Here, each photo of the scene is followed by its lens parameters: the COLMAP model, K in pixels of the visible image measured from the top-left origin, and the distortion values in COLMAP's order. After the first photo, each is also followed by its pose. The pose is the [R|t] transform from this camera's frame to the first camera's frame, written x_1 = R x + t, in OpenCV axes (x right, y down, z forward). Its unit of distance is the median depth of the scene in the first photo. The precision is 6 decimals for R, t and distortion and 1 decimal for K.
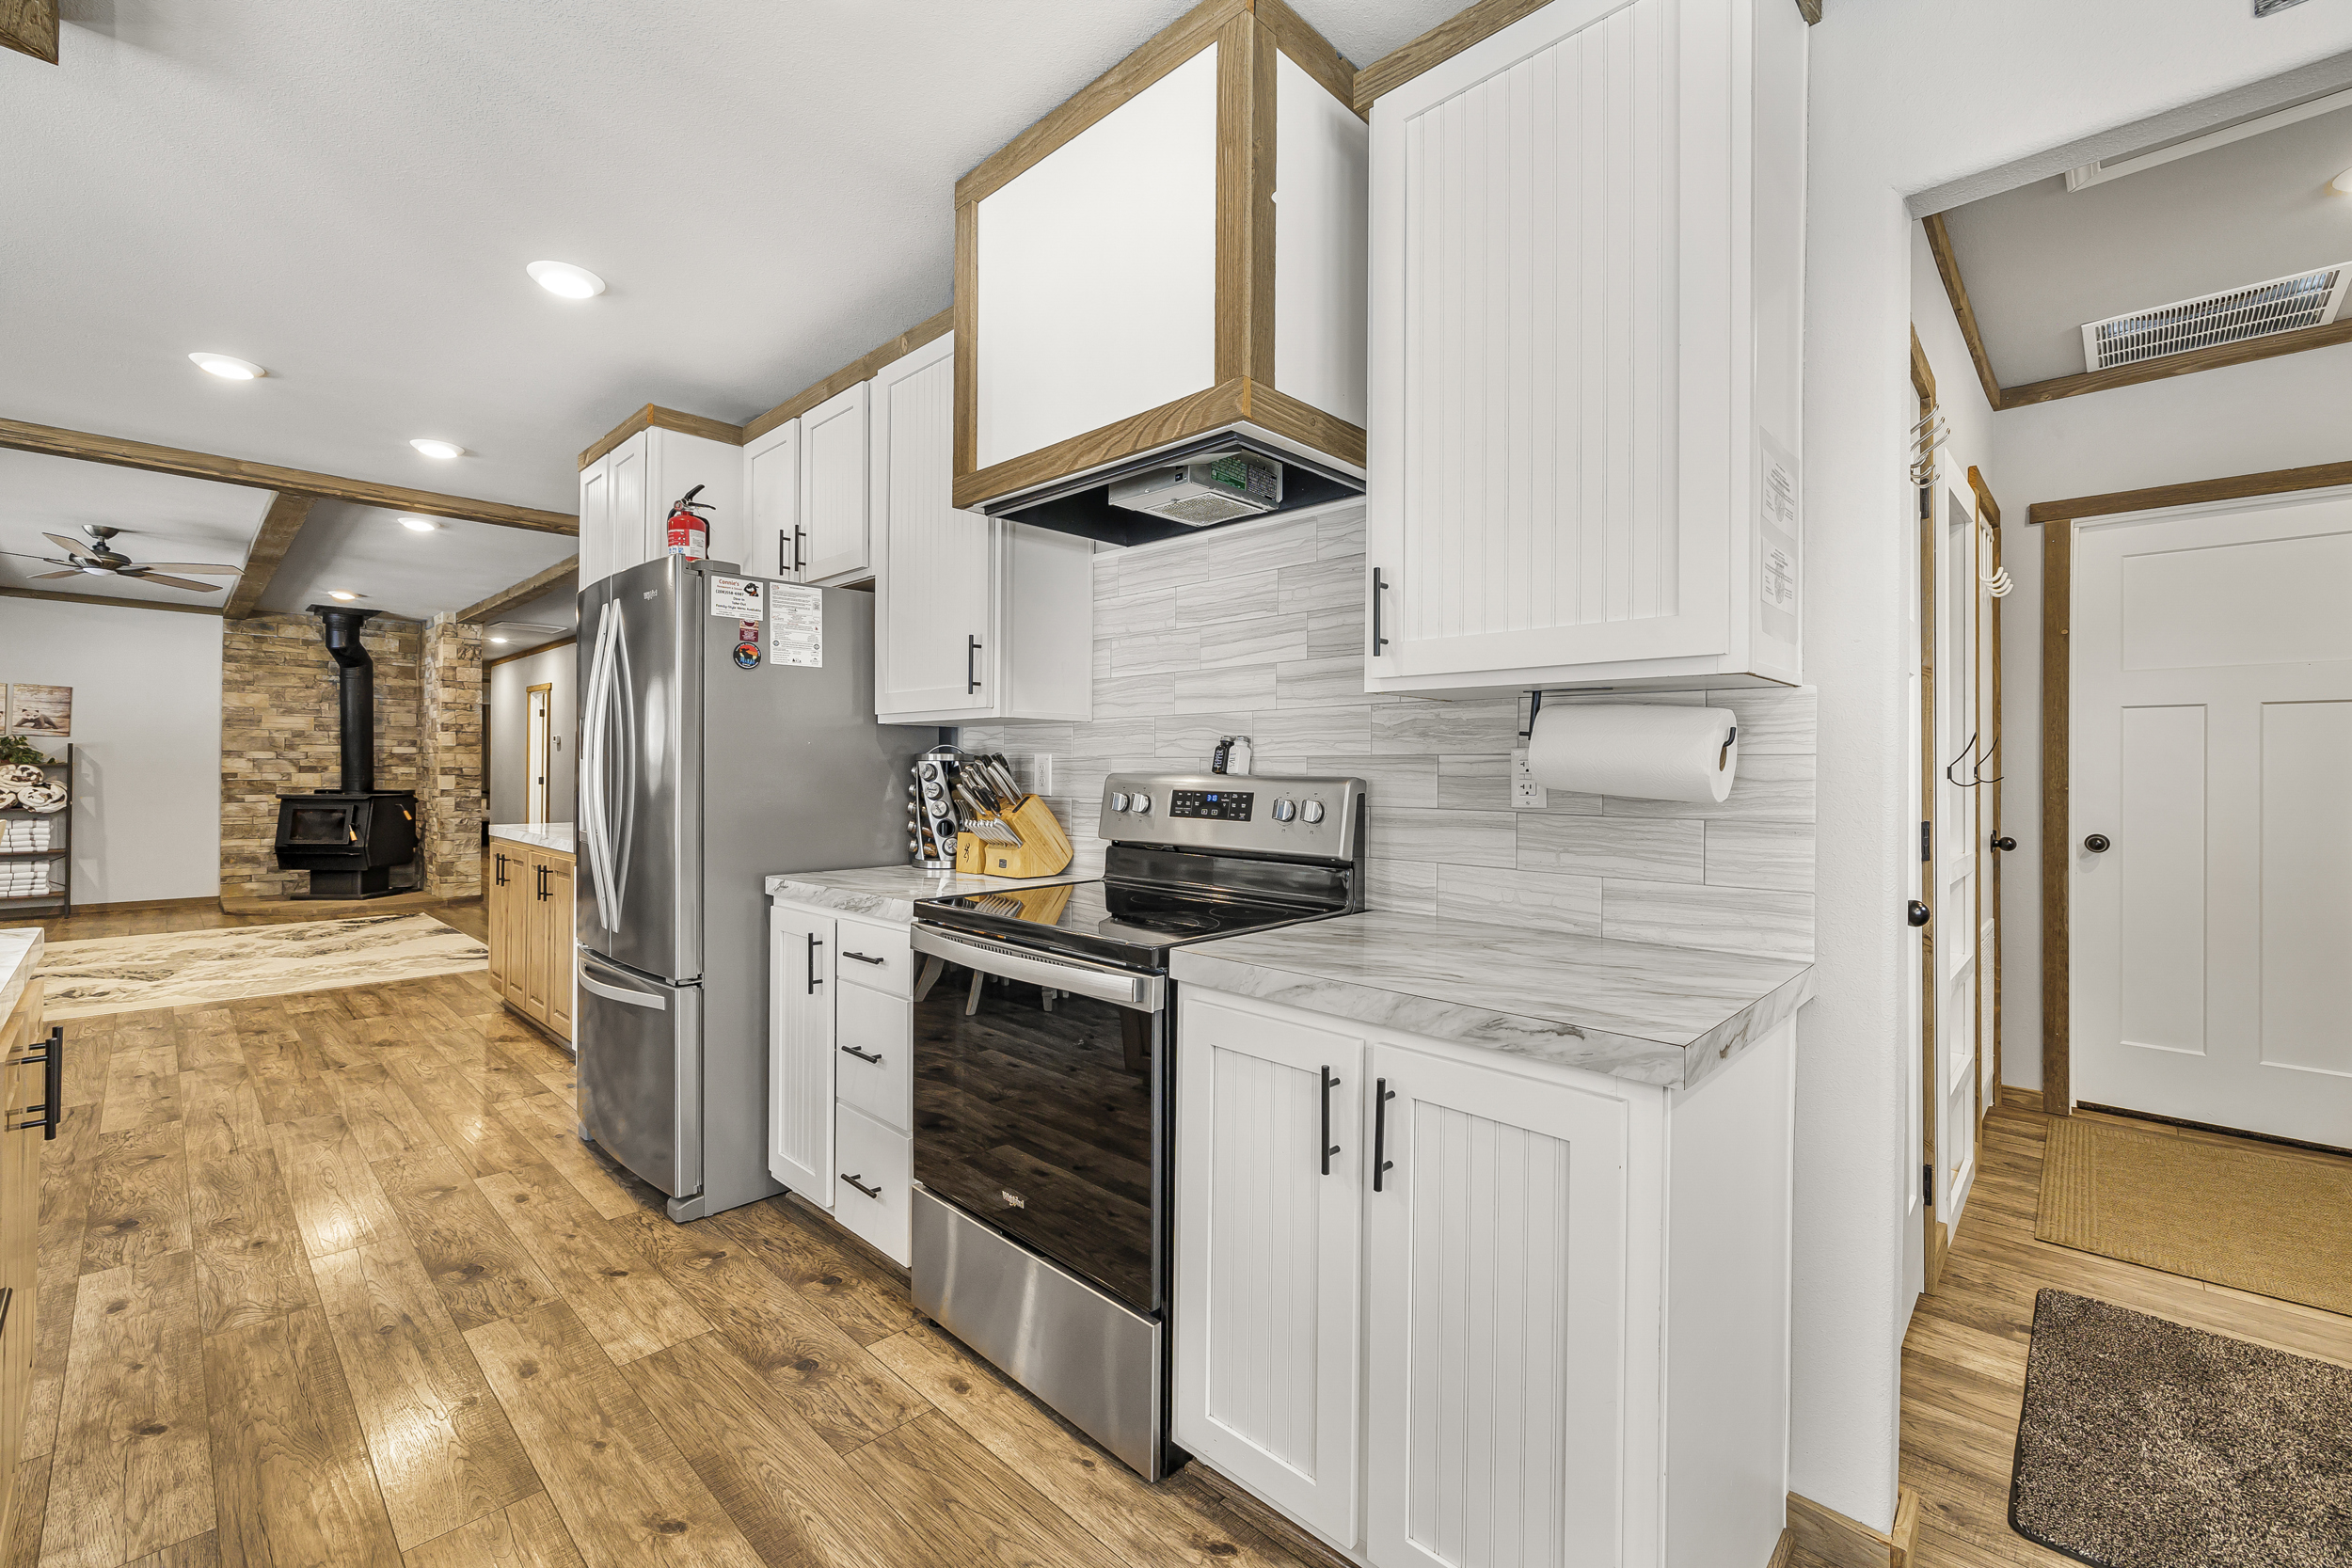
lens RADIAL K [[985.3, 0, 1168.7], [0, 985.3, 763.6], [0, 0, 1]] dist [0.003246, -0.001399]
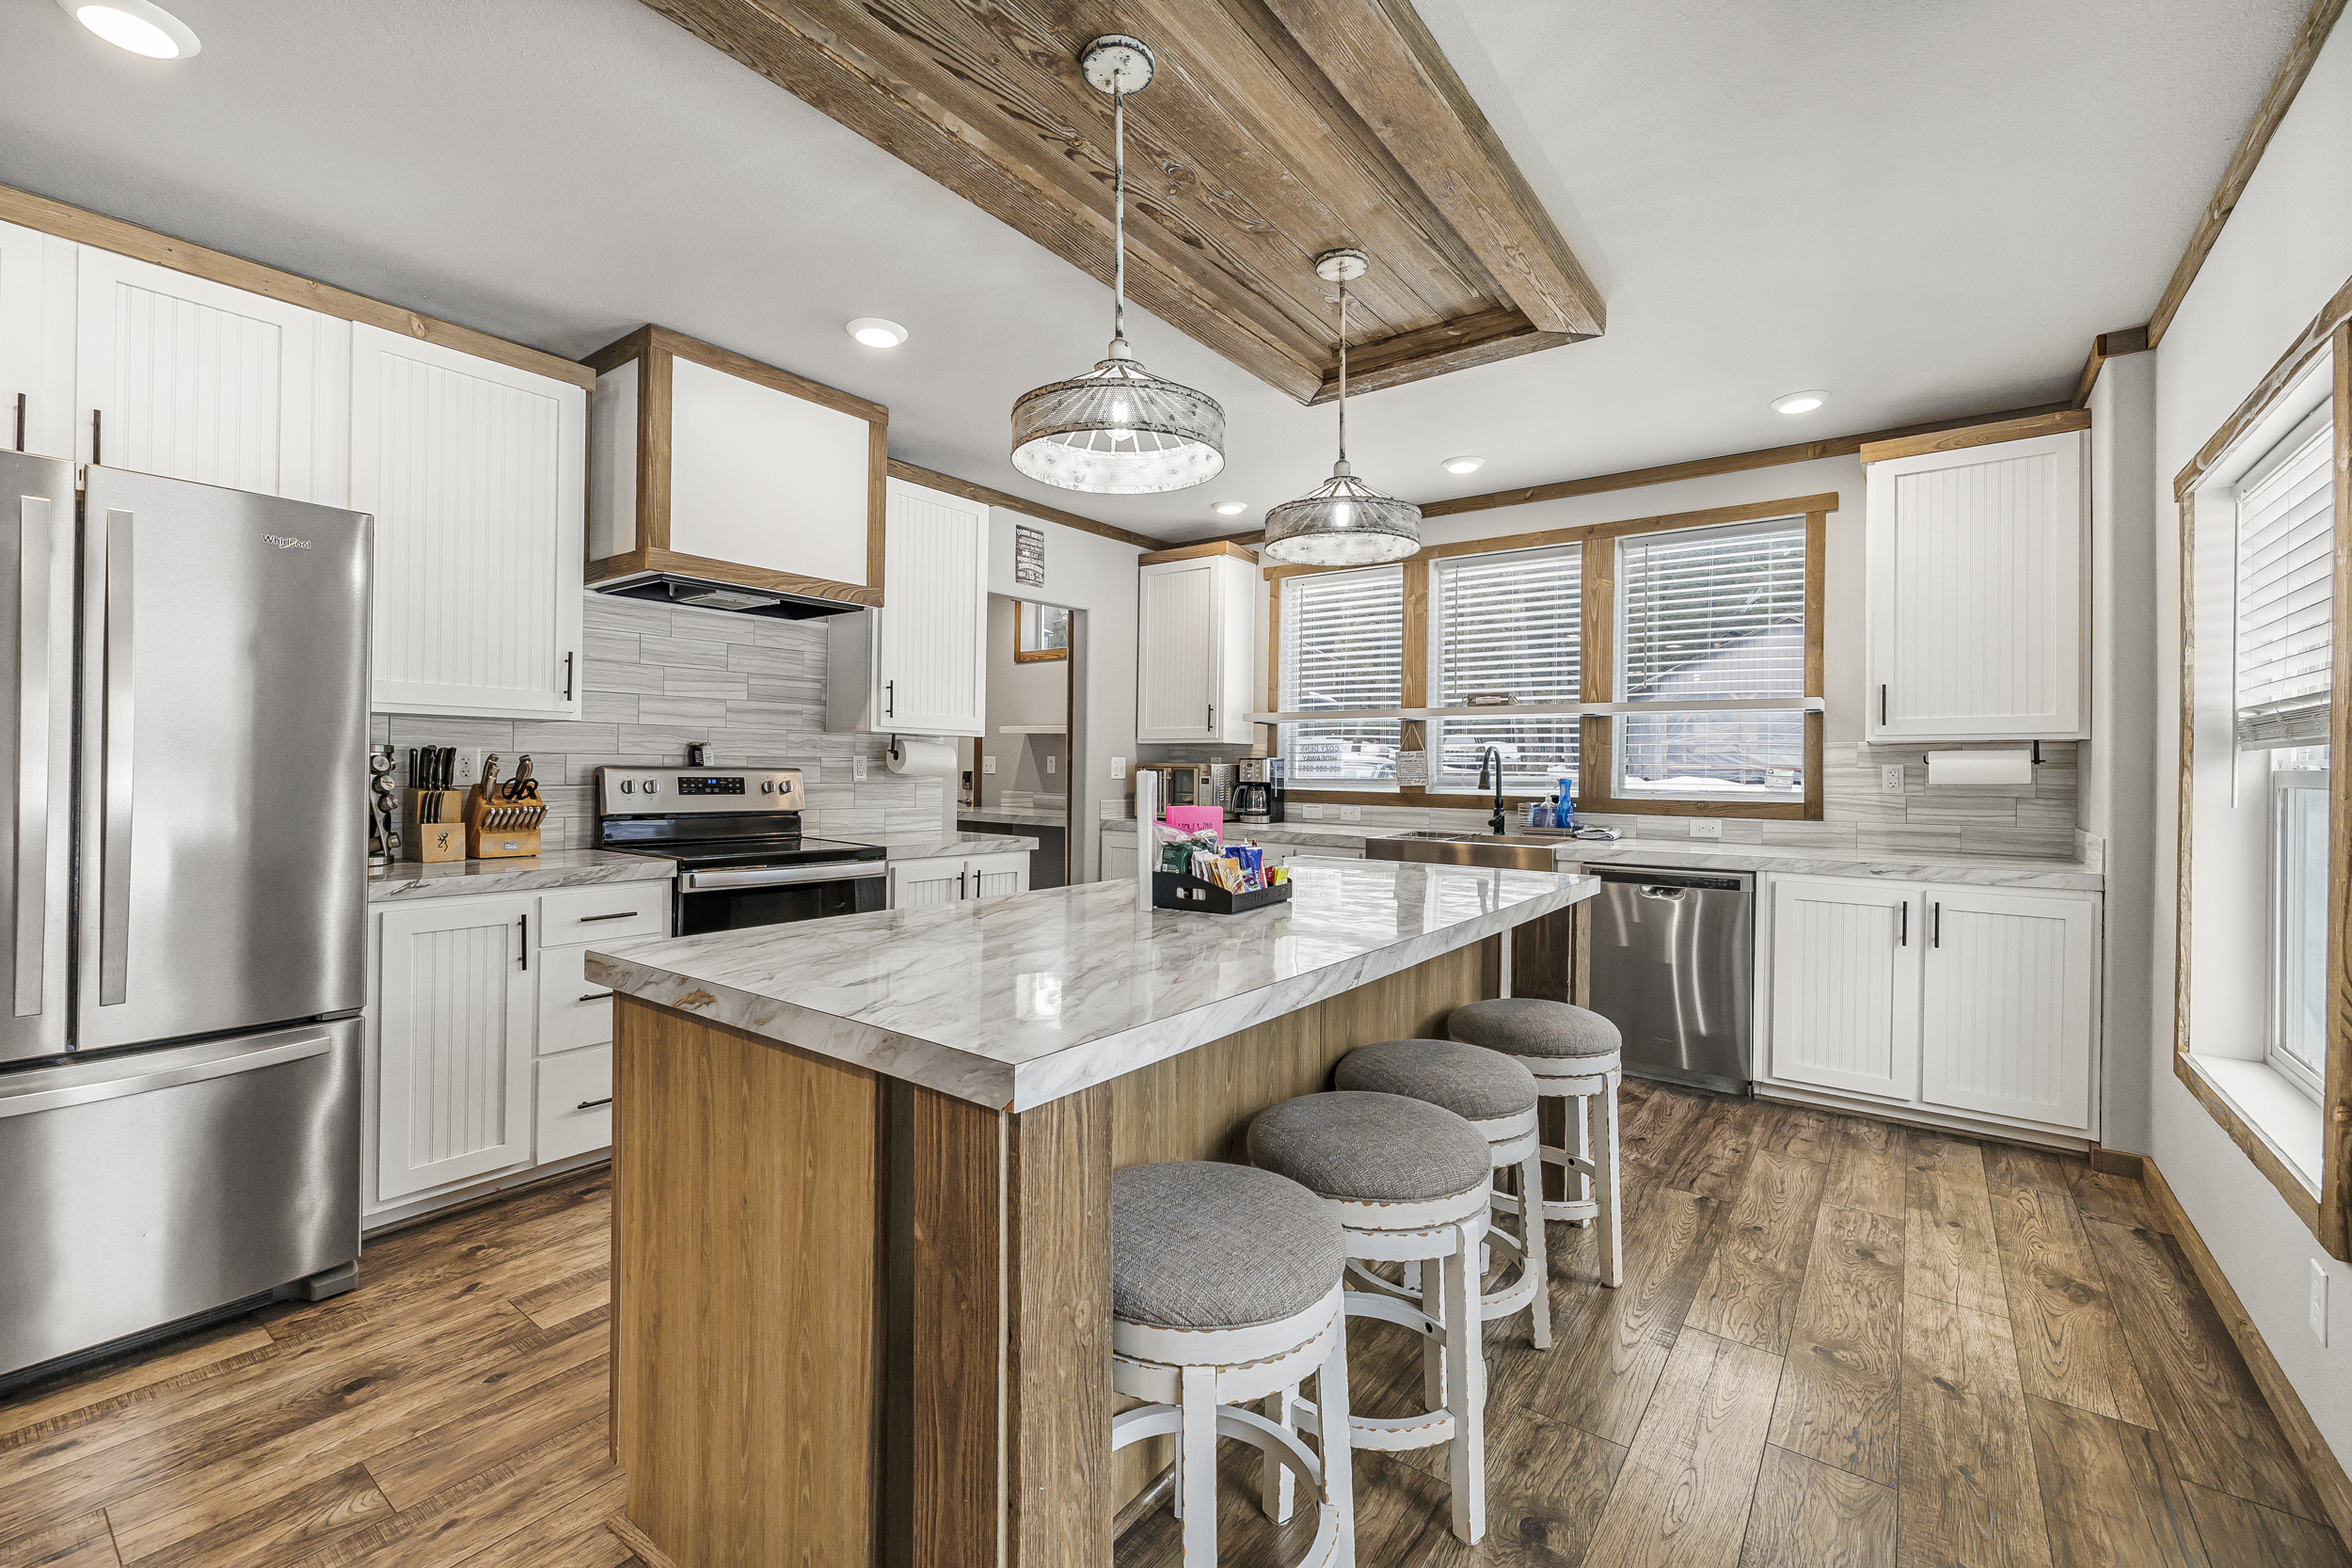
lens RADIAL K [[985.3, 0, 1145.5], [0, 985.3, 761.4], [0, 0, 1]] dist [0.003246, -0.001399]
pose [[-0.098911, 0.000288, 0.995096, -1.344718], [-0.019087, 0.999815, -0.002187, -0.006330], [-0.994913, -0.019210, -0.098887, 0.382341]]
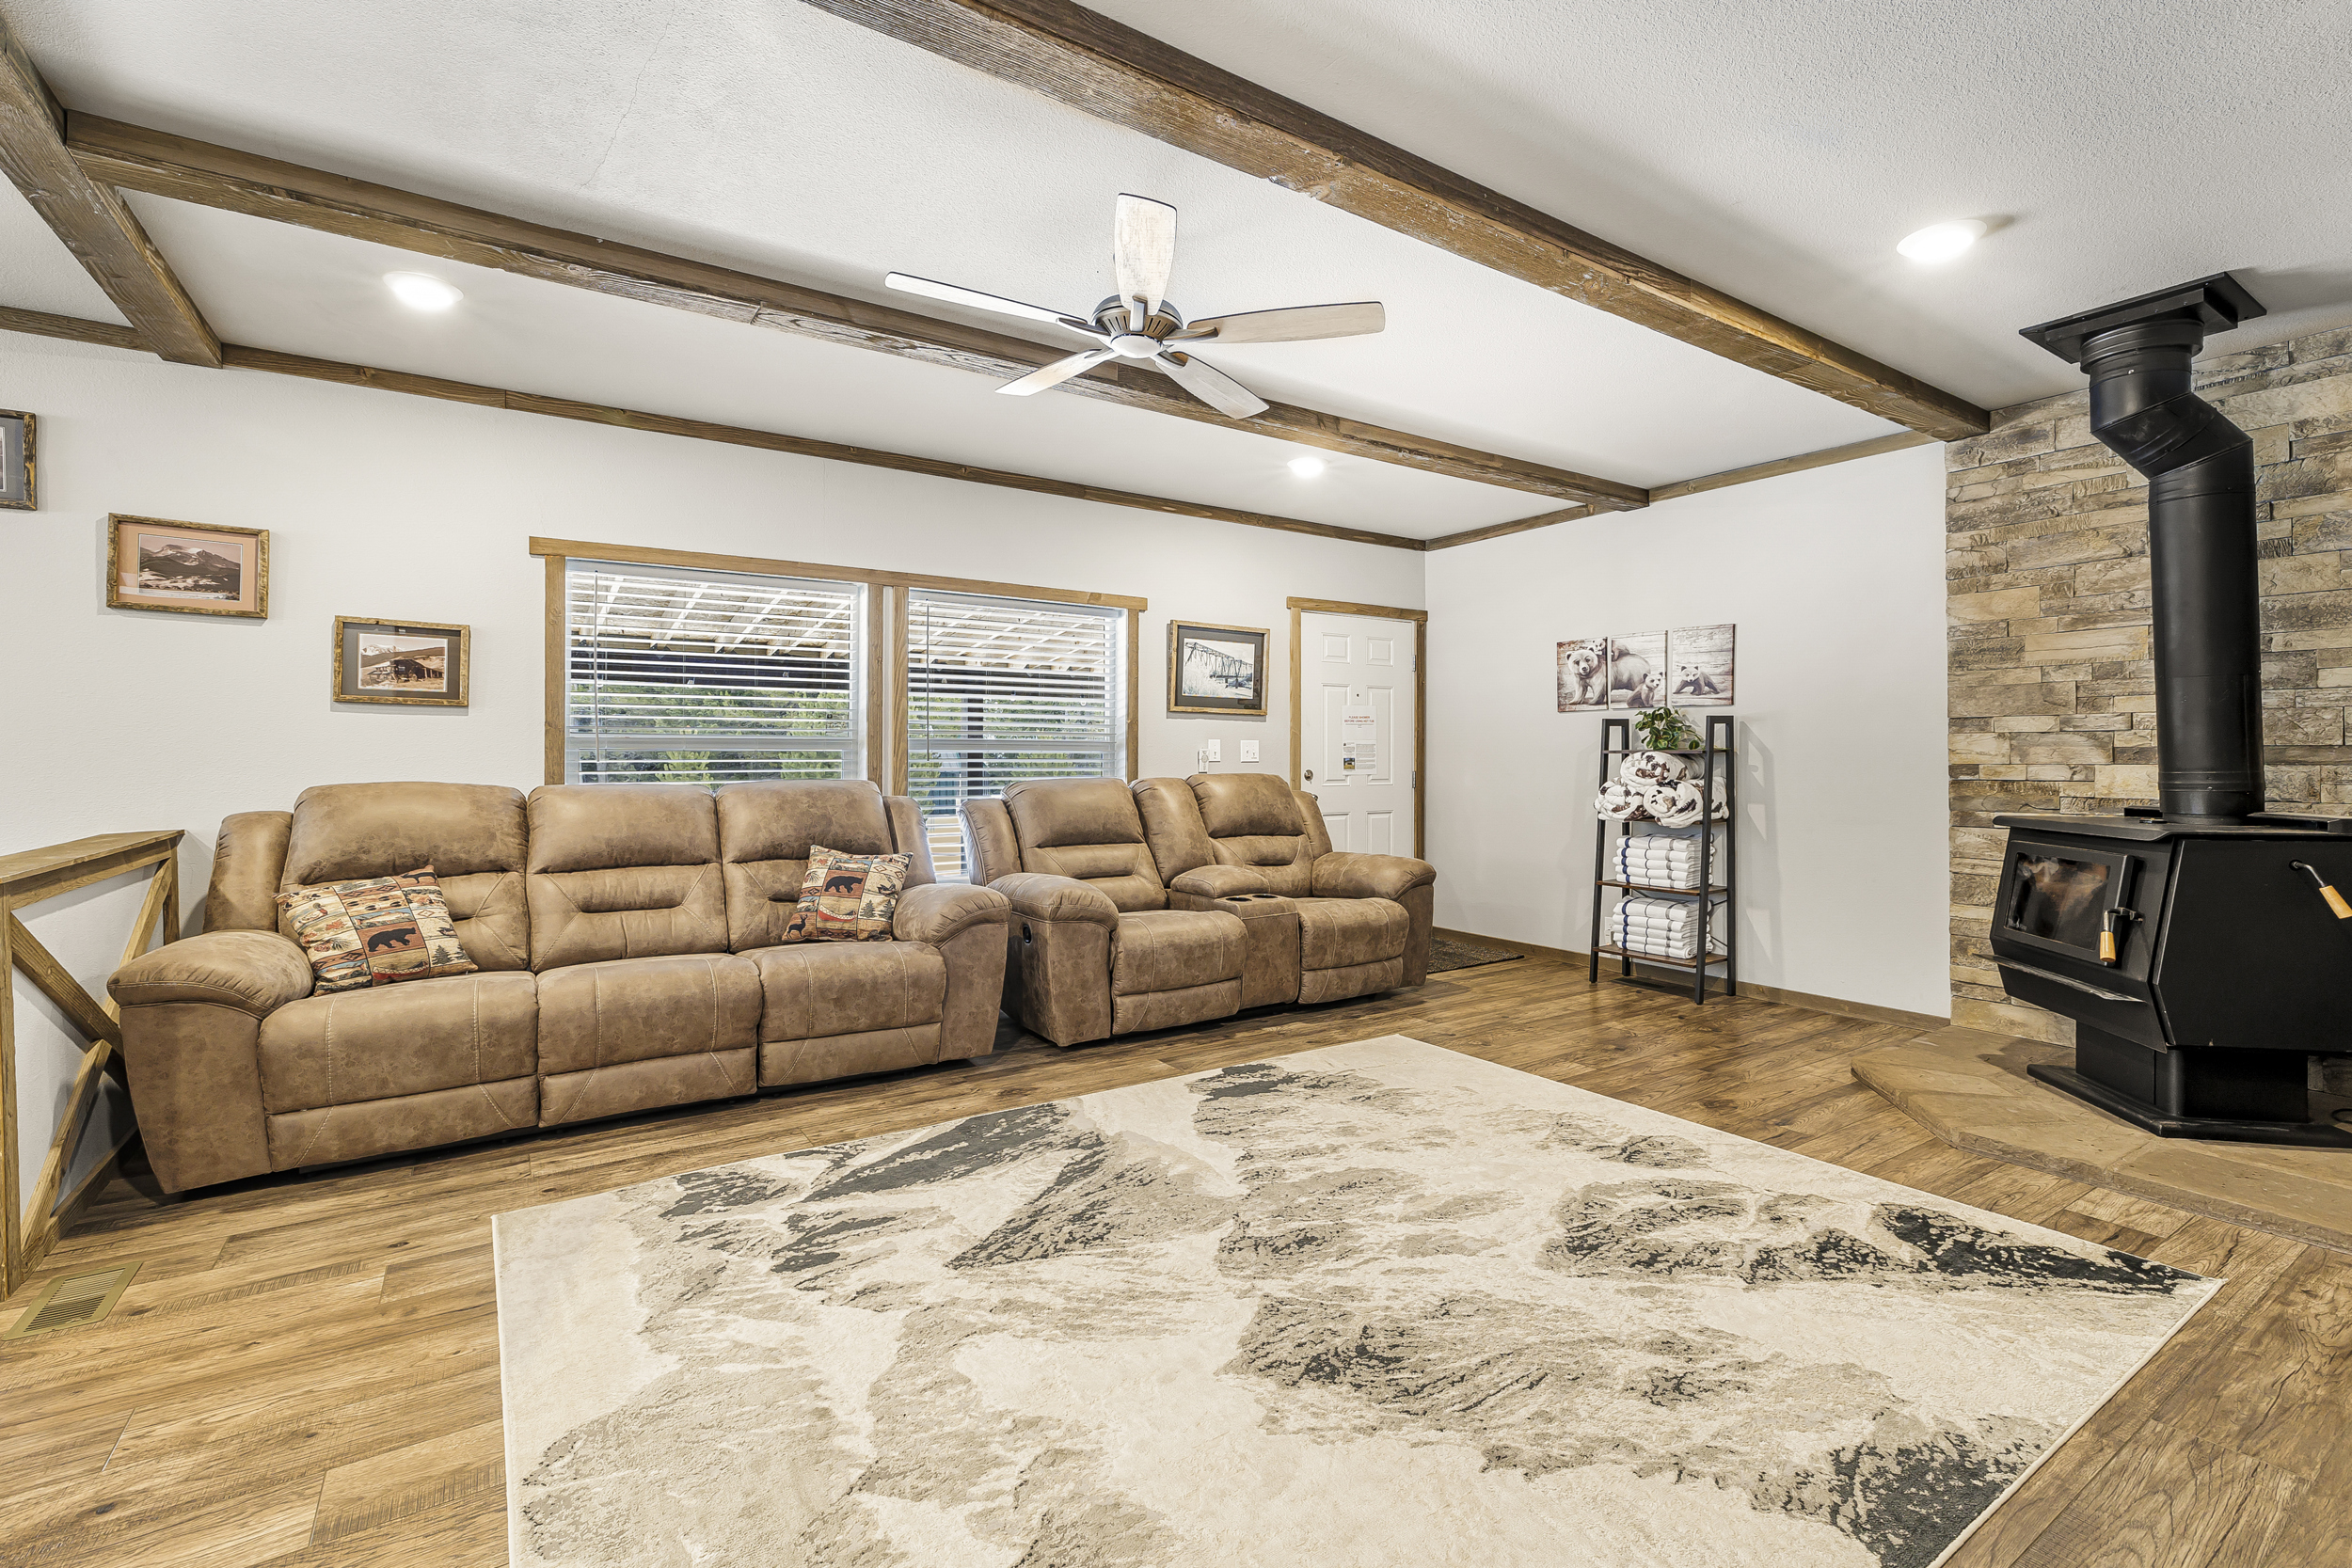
lens RADIAL K [[995.6, 0, 1195.5], [0, 995.6, 762.6], [0, 0, 1]] dist [-0.004101, -0.000031]
pose [[-0.216029, -0.003822, -0.976380, -1.277991], [0.005993, 0.999968, -0.005240, 0.028135], [0.976369, -0.006983, -0.215999, 2.339500]]
